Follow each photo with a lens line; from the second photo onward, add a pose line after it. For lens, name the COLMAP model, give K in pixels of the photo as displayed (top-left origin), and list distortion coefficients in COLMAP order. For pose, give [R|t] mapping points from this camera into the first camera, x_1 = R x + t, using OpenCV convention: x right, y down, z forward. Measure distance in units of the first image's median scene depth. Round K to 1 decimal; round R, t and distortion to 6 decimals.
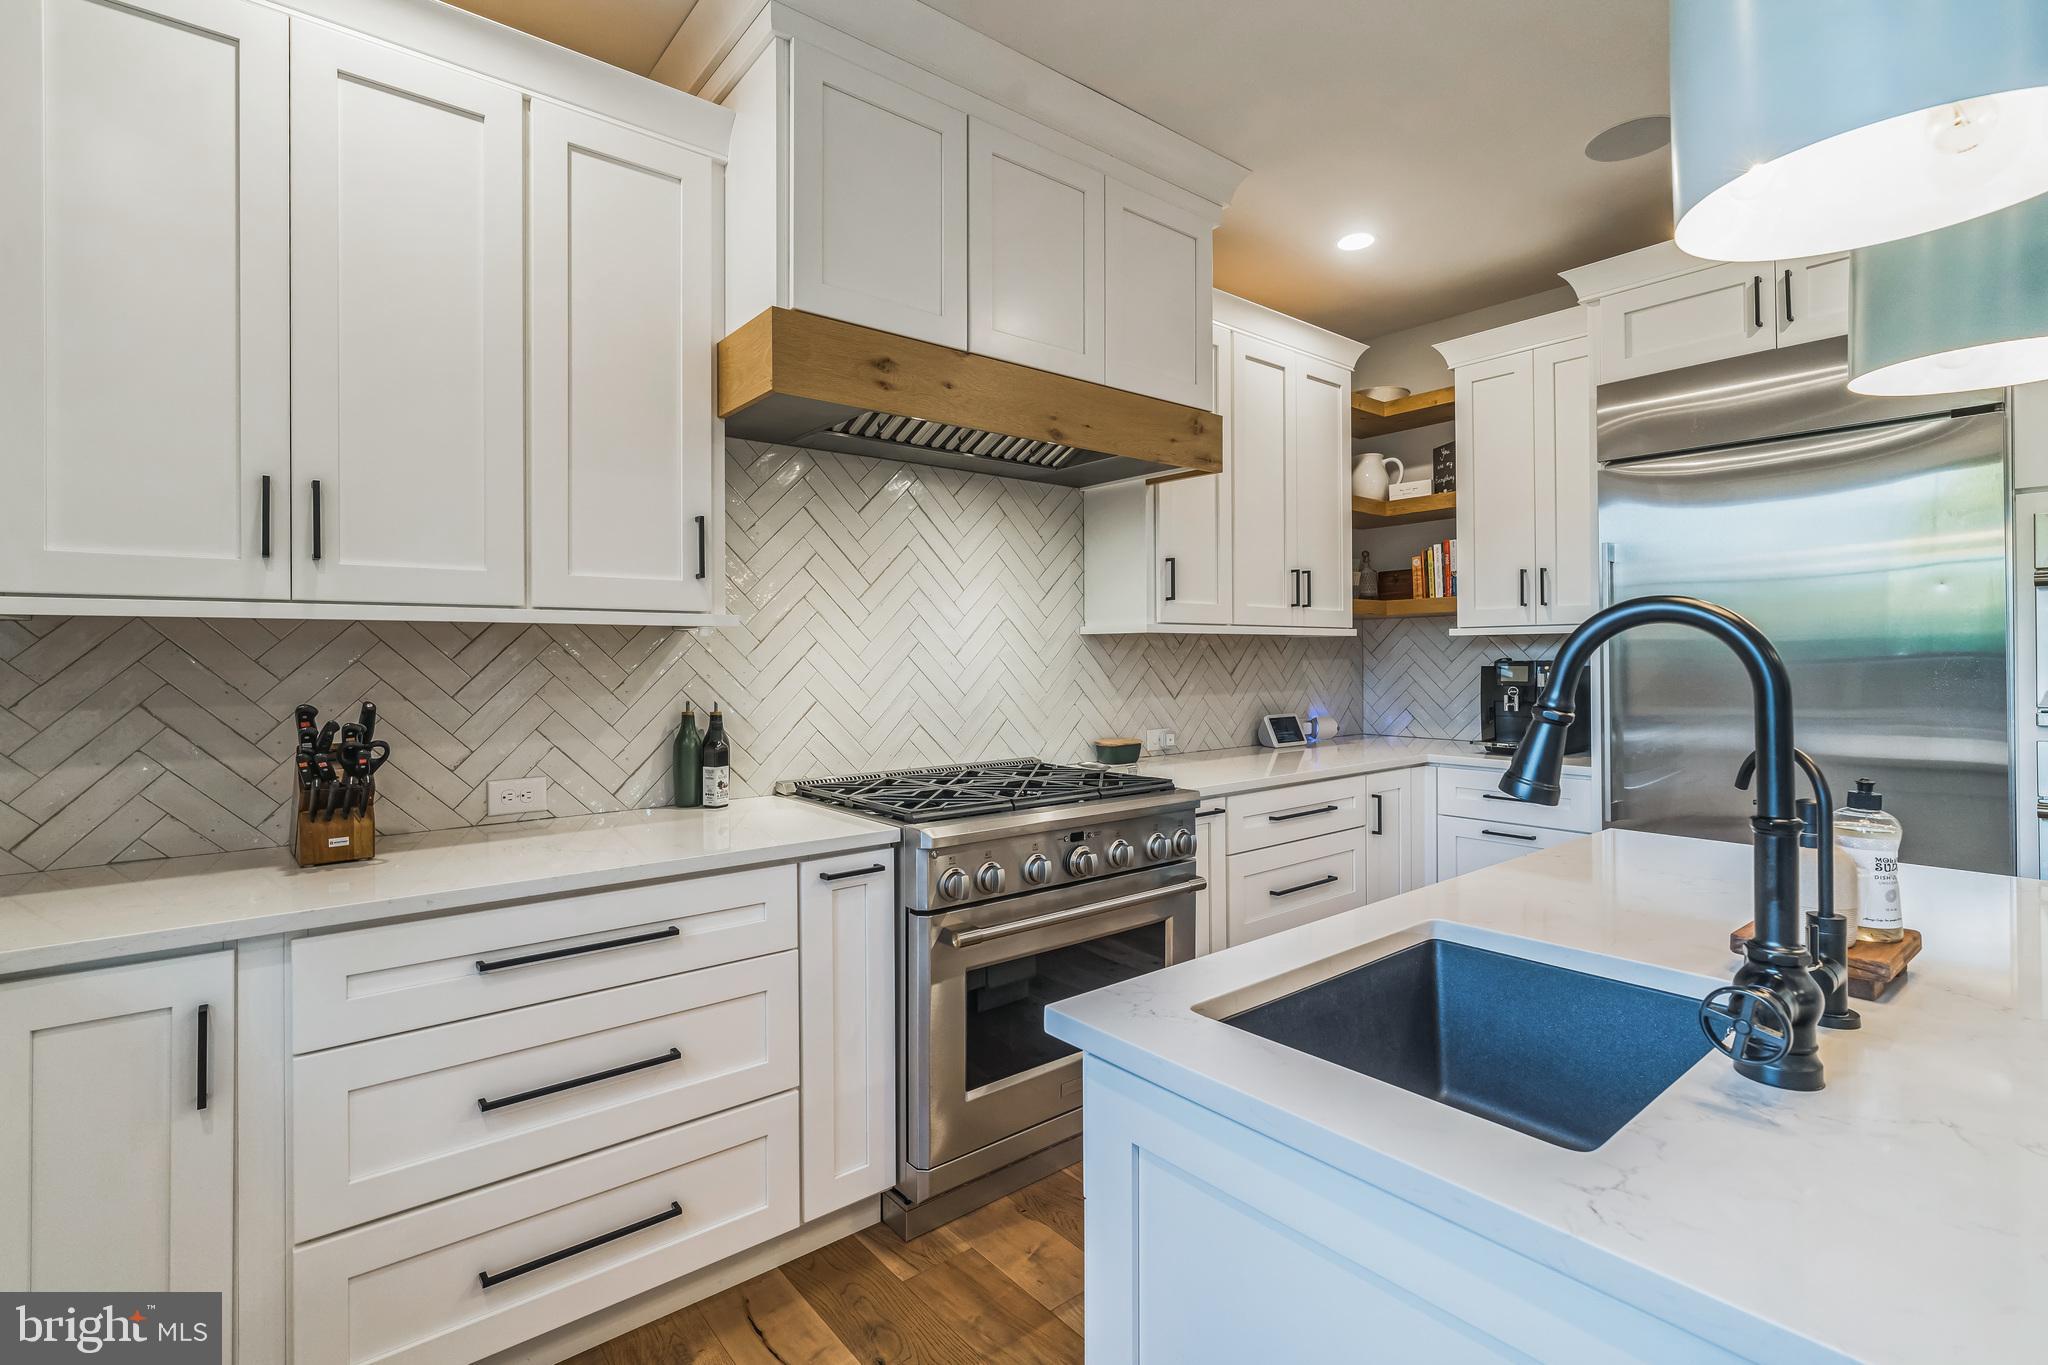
lens RADIAL K [[944.4, 0, 1019.3], [0, 944.4, 655.3], [0, 0, 1]] dist [-0.000764, -0.000189]
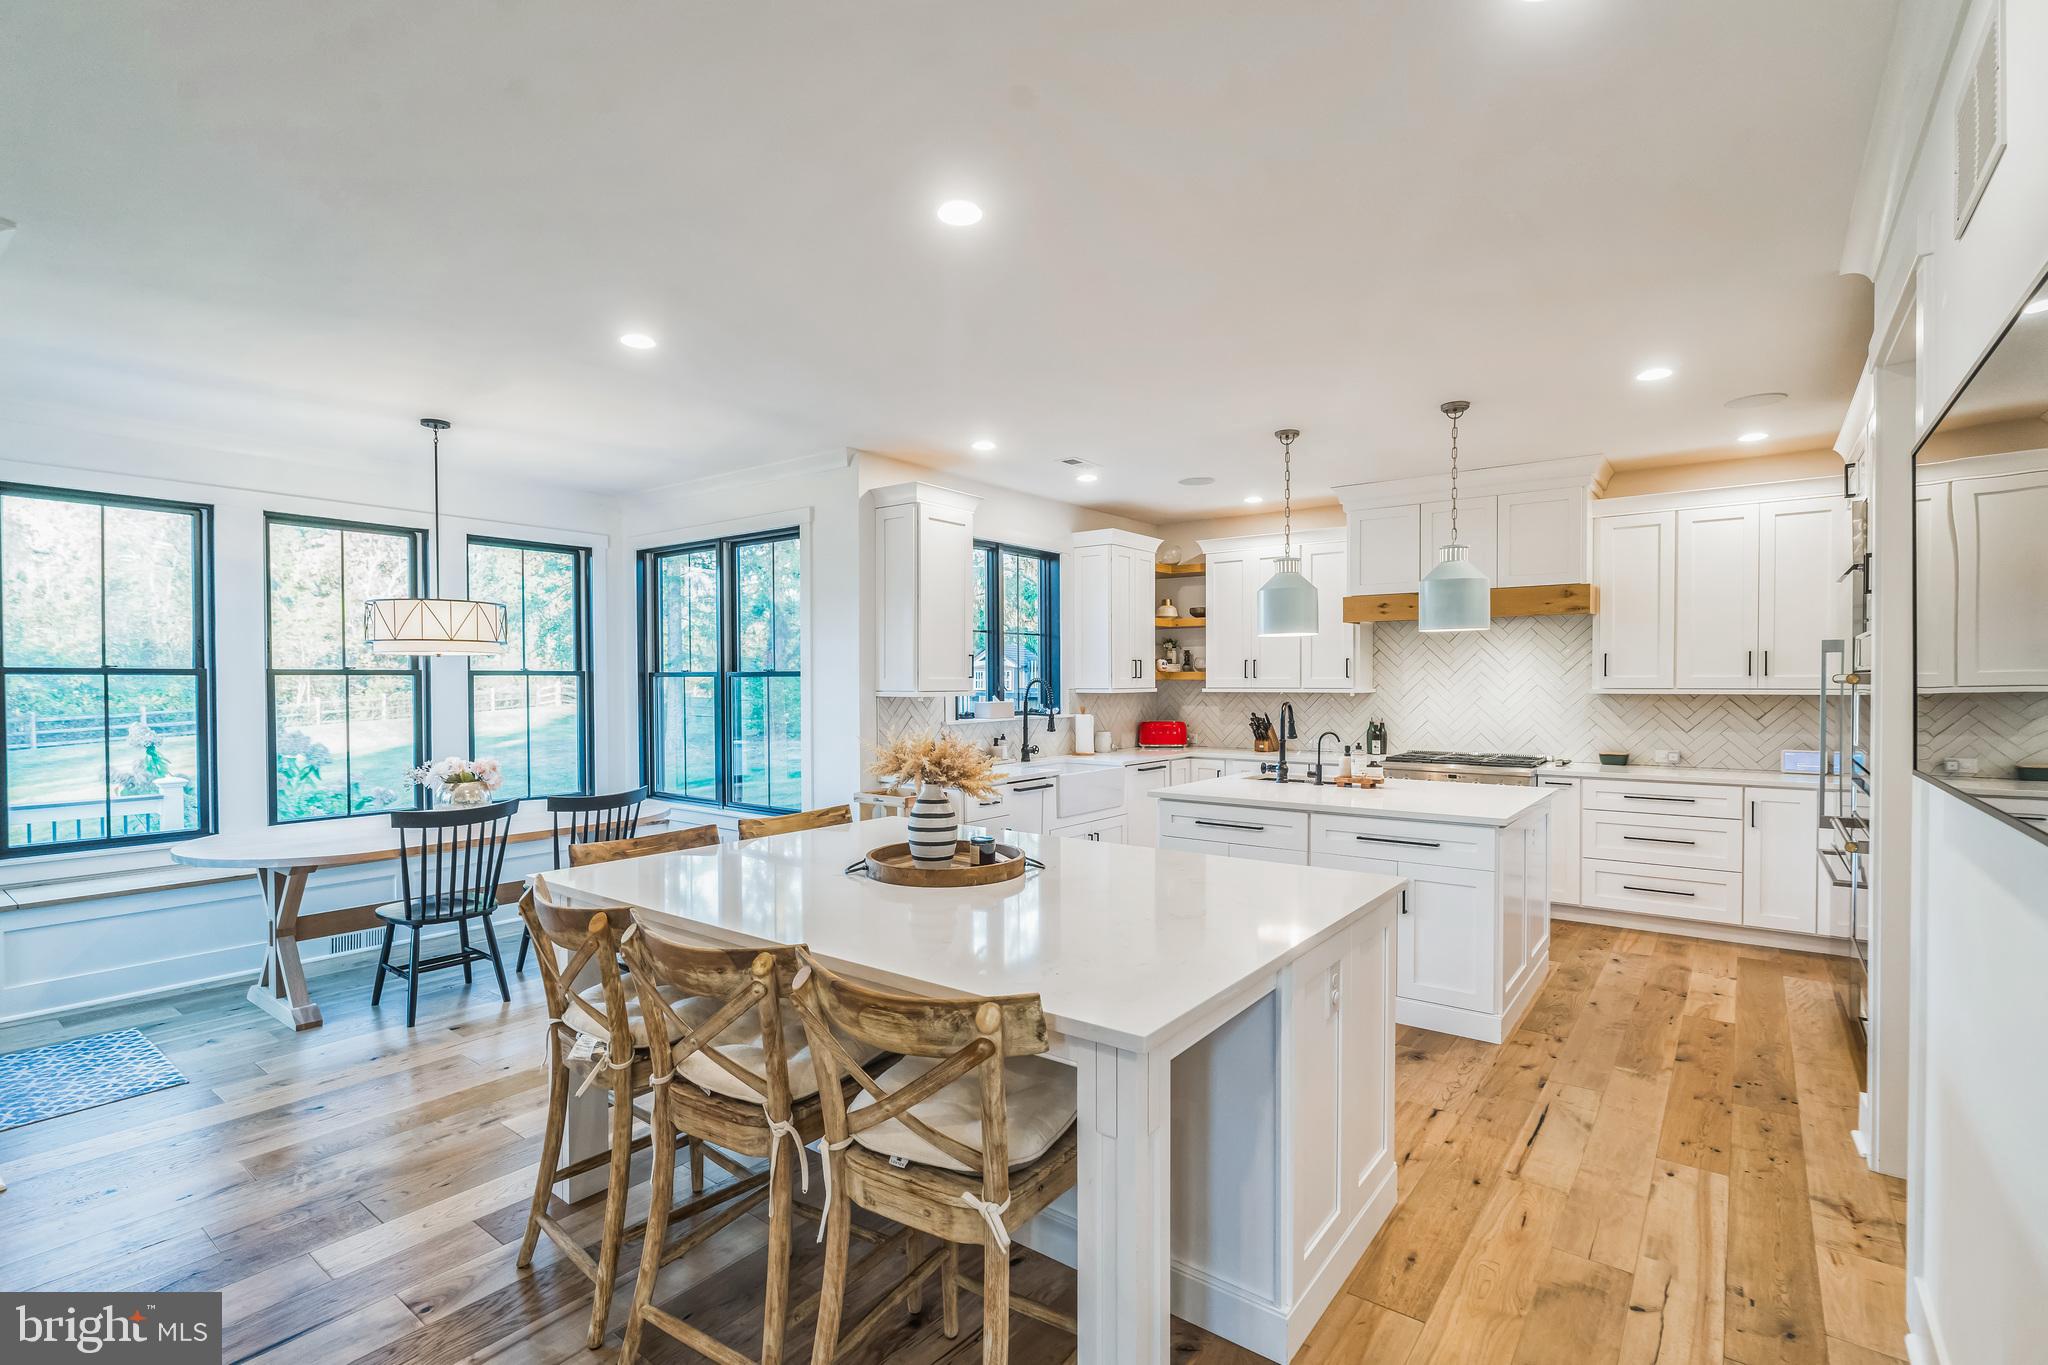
lens RADIAL K [[950.6, 0, 1020.7], [0, 950.6, 702.5], [0, 0, 1]] dist [0.000950, 0.000469]
pose [[0.236534, 0.027665, -0.971229, 1.793154], [0.003974, 0.999559, 0.029440, -0.069518], [0.971615, -0.010824, 0.236319, -0.584757]]
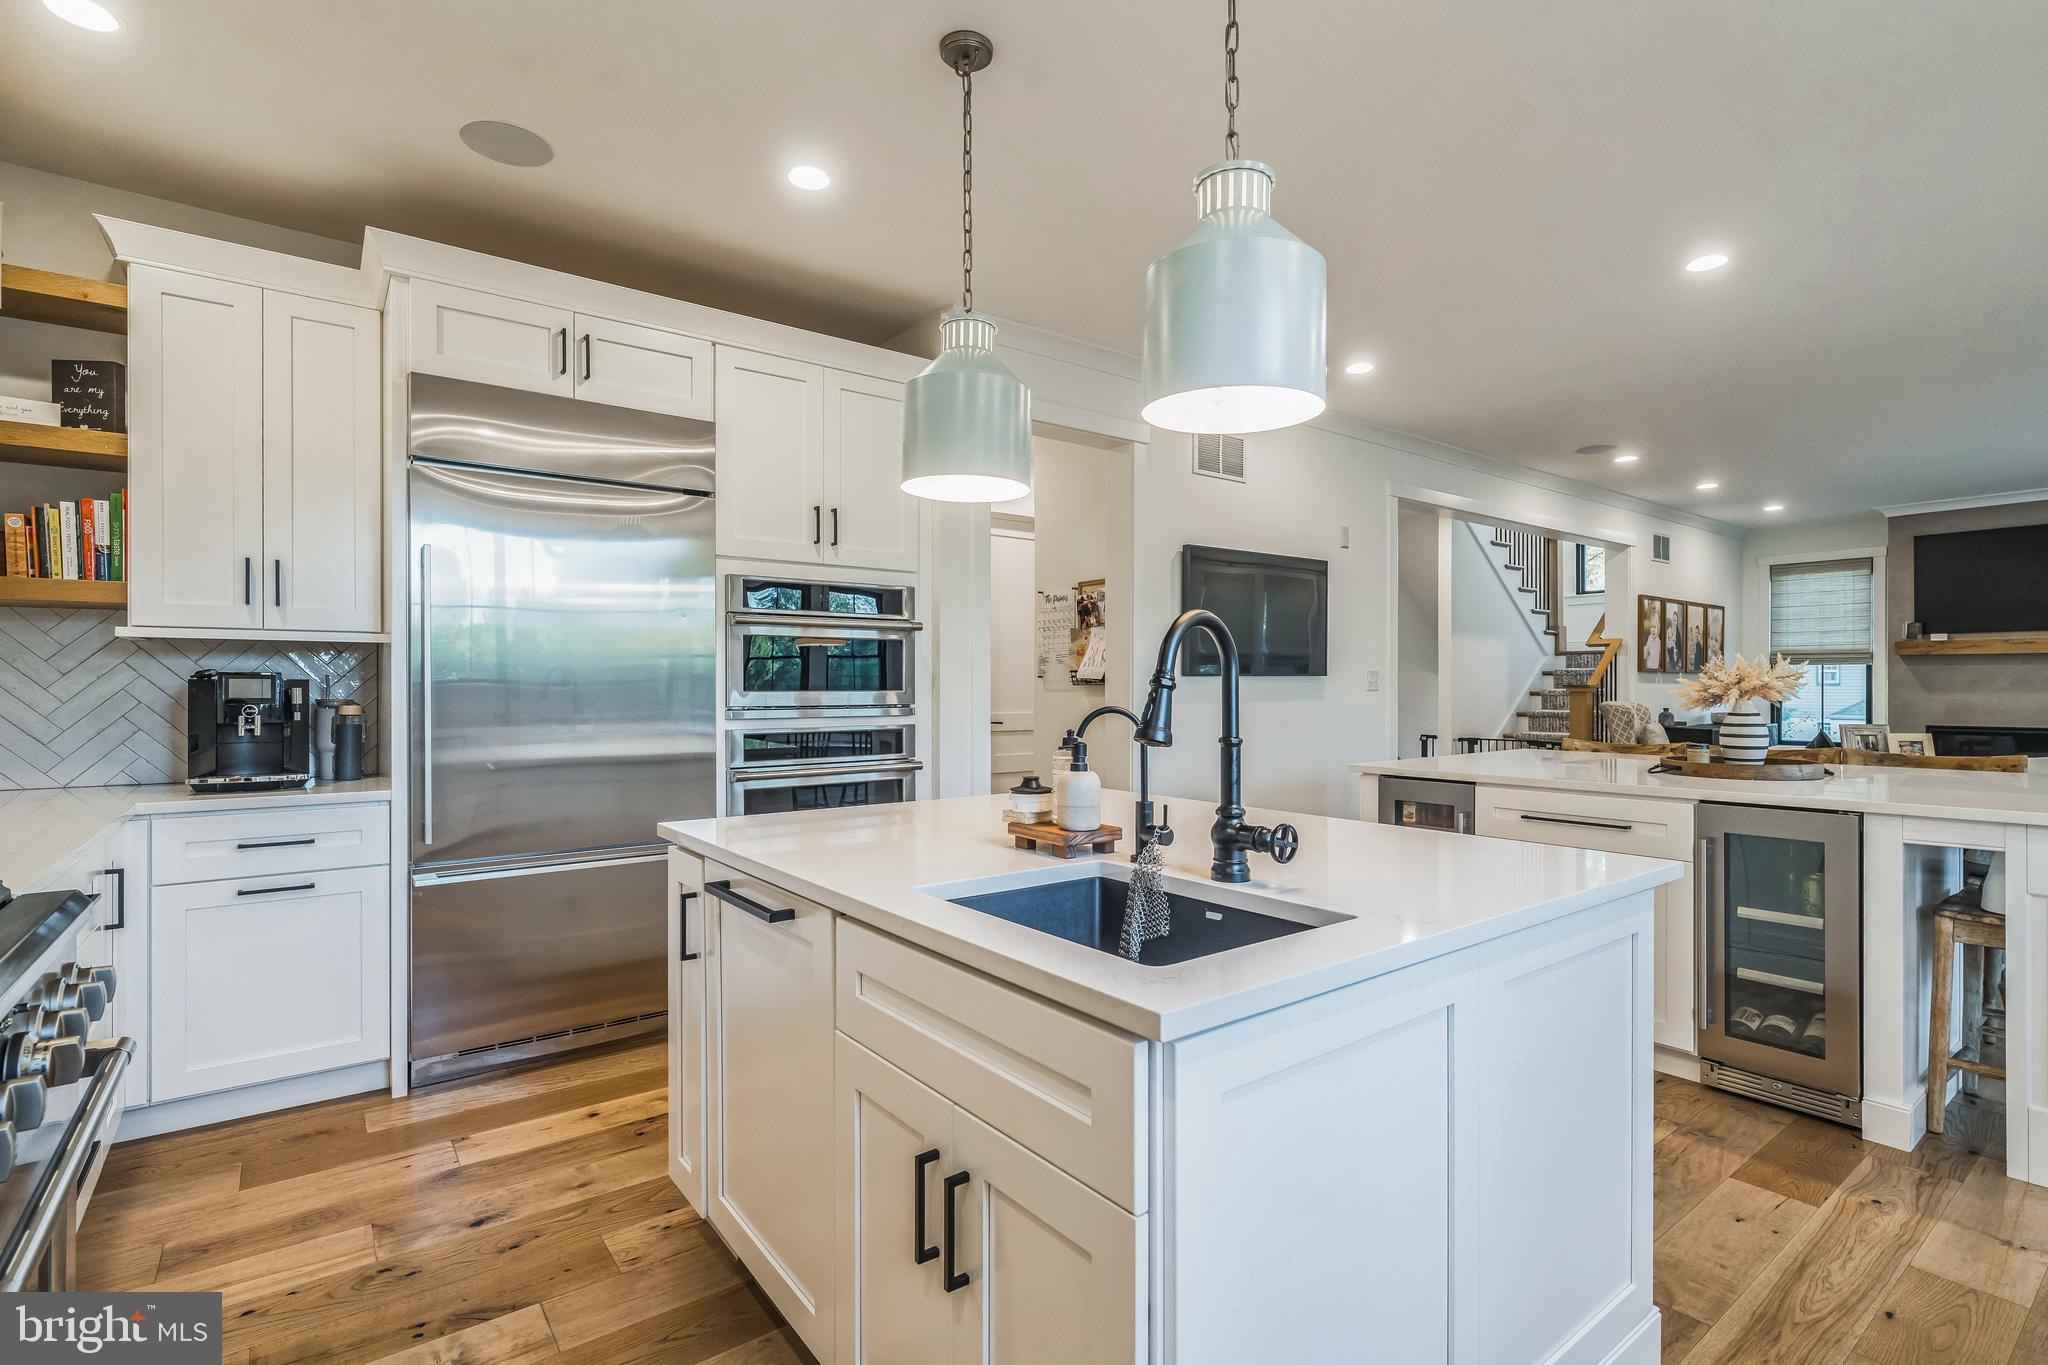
lens RADIAL K [[972.8, 0, 1013.1], [0, 972.8, 686.7], [0, 0, 1]] dist [-0.002385, -0.000201]
pose [[0.035835, 0.007786, 0.999327, -0.310866], [-0.002322, 0.999968, -0.007708, 0.026601], [-0.999355, -0.002044, 0.035852, 0.383828]]
